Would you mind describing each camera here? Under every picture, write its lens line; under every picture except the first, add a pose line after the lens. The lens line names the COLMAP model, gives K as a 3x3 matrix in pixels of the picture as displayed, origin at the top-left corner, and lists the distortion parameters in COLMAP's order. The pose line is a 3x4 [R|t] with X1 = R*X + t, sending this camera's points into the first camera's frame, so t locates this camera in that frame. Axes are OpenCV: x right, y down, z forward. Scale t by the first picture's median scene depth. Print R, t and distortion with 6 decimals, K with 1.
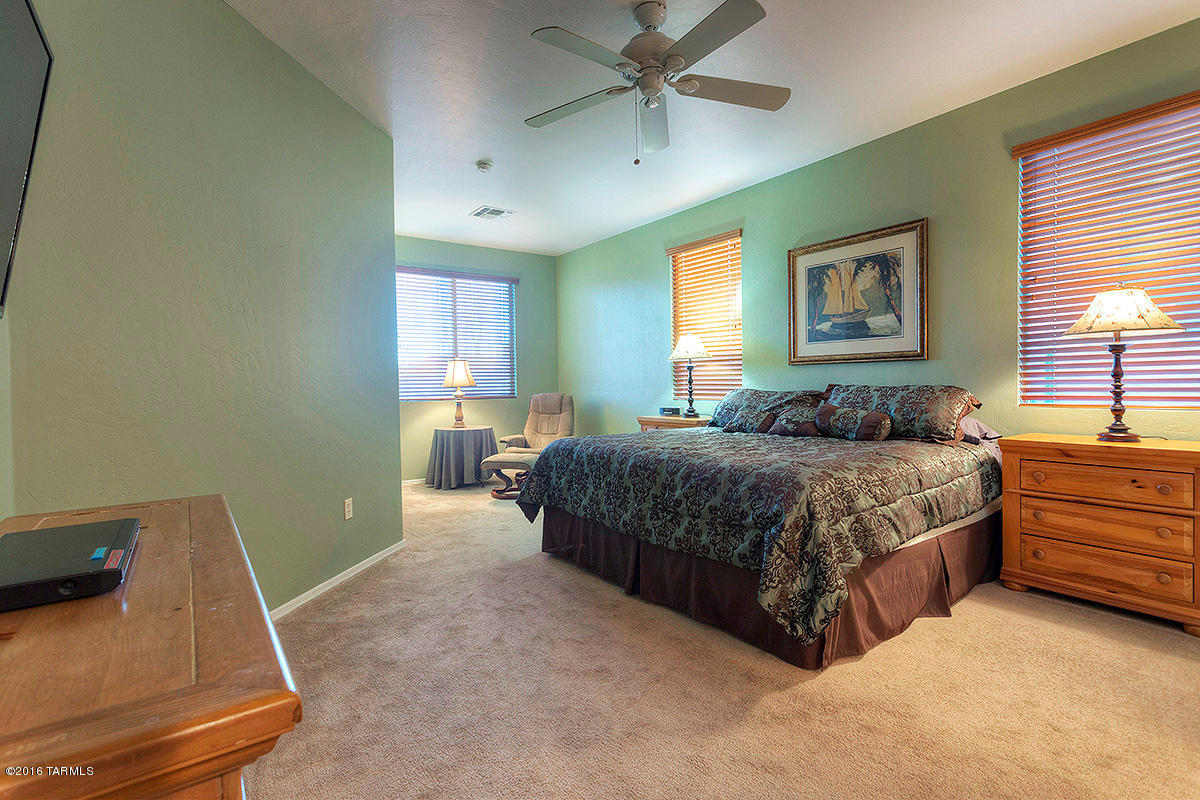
lens RADIAL K [[564.6, 0, 598.8], [0, 564.6, 395.5], [0, 0, 1]] dist [0.002229, 0.001418]
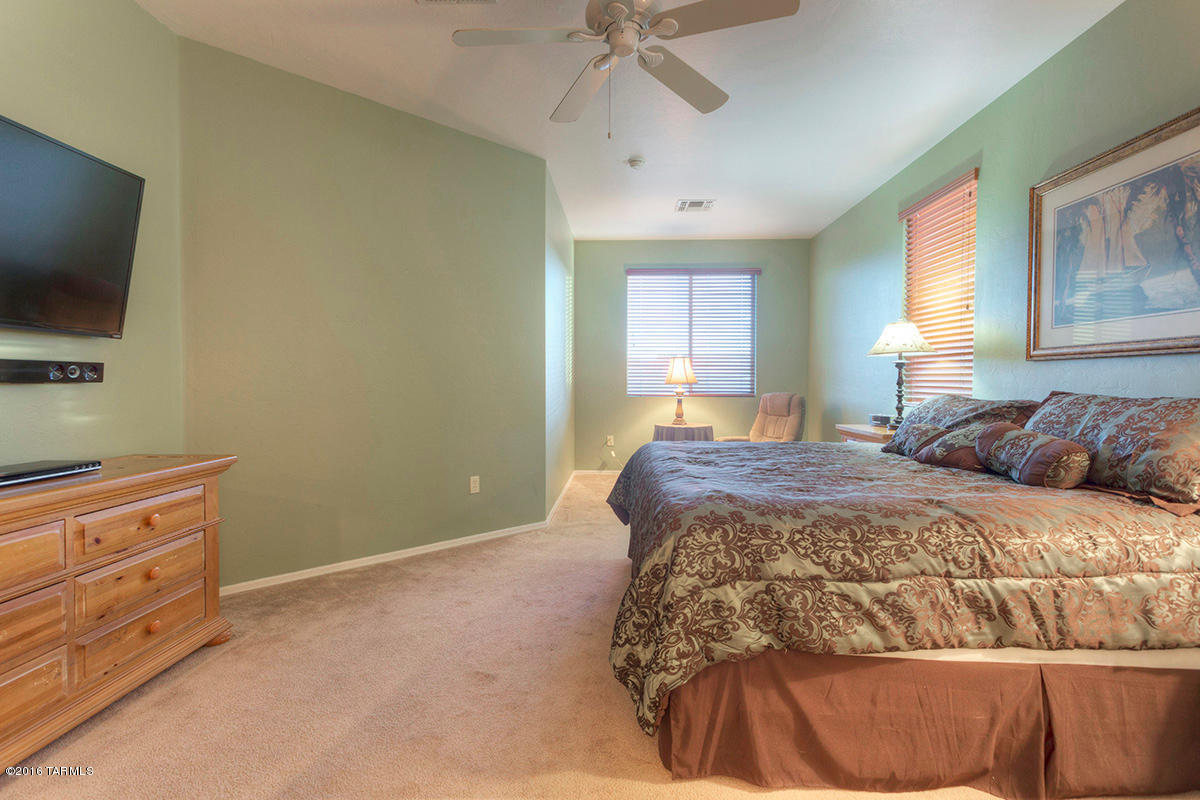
lens RADIAL K [[564.6, 0, 598.8], [0, 564.6, 395.5], [0, 0, 1]] dist [0.002229, 0.001418]
pose [[0.785502, 0.033297, -0.617963, 0.378080], [-0.028885, 0.999436, 0.017136, -0.010962], [0.618185, 0.004389, 0.786021, 0.178117]]
